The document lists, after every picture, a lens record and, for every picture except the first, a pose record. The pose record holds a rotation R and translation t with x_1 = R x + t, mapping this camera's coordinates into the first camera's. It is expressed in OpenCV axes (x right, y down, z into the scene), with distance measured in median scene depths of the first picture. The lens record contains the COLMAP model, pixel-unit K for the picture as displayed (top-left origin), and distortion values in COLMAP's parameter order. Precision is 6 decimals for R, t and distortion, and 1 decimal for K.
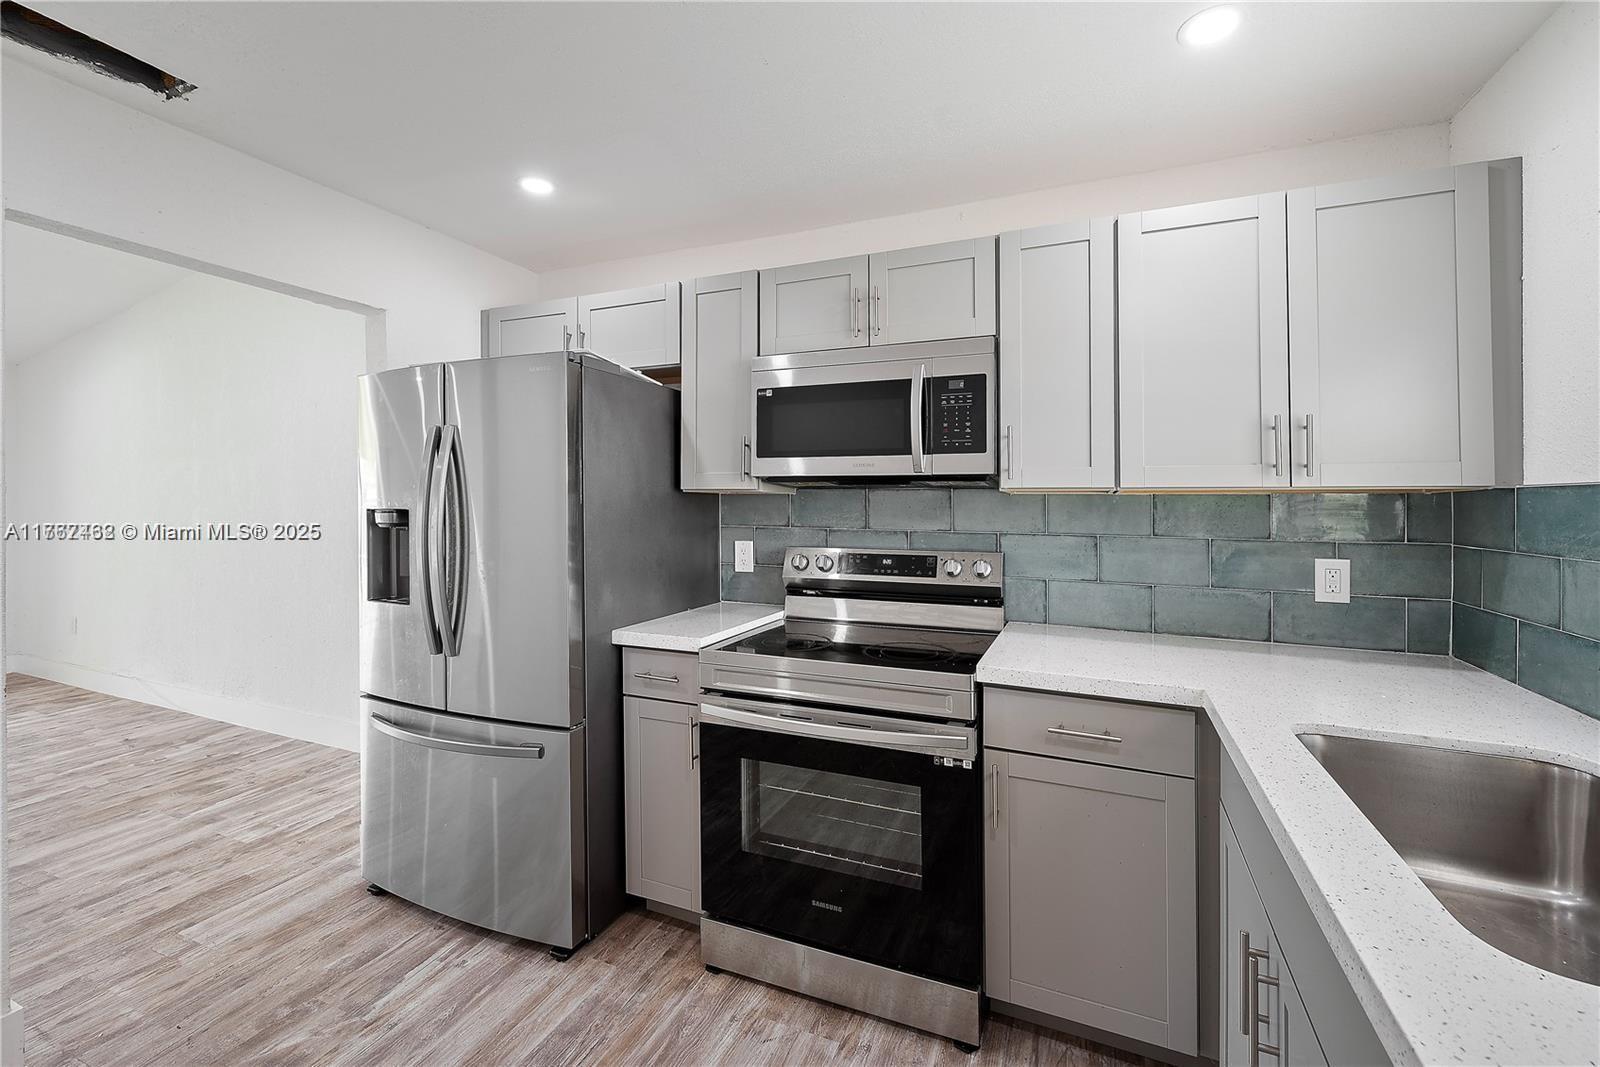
lens RADIAL K [[669.0, 0, 807.9], [0, 669.0, 510.8], [0, 0, 1]] dist [-0.001775, 0.000068]
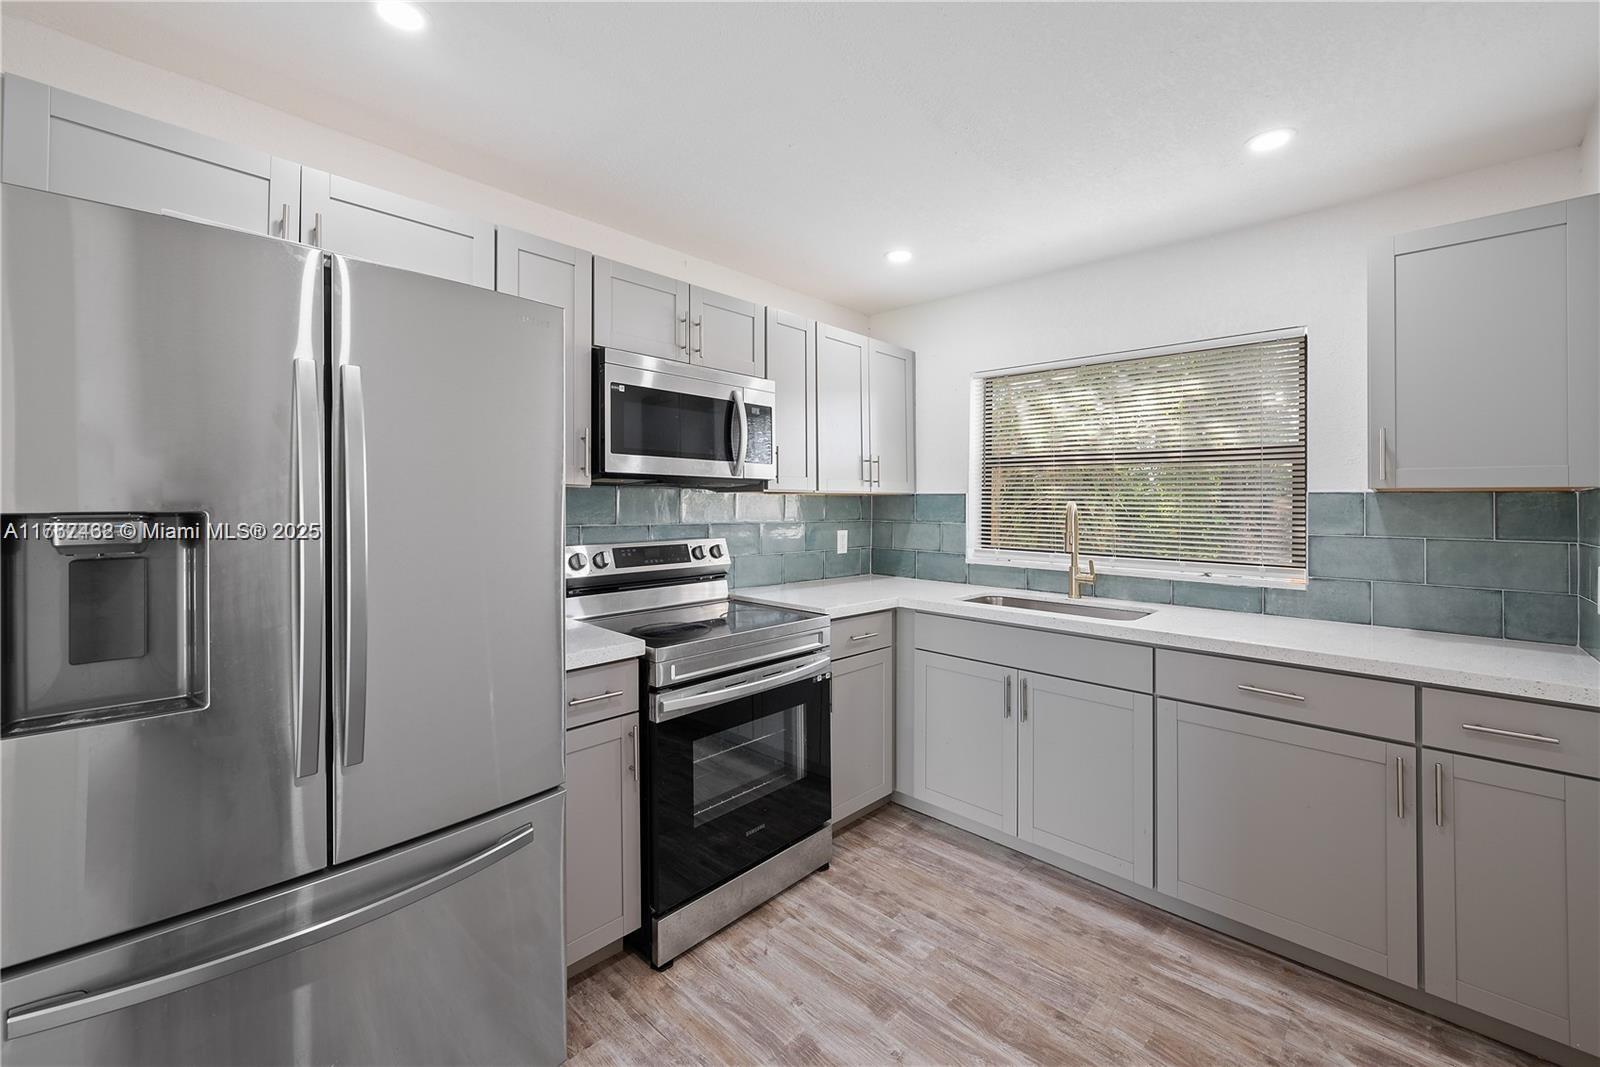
lens RADIAL K [[657.3, 0, 831.1], [0, 657.3, 502.8], [0, 0, 1]] dist [0.002384, 0.000188]
pose [[0.324087, -0.004217, 0.946018, -1.009997], [0.003885, 0.999988, 0.003127, -0.010515], [-0.946019, 0.002662, 0.324099, 0.452646]]
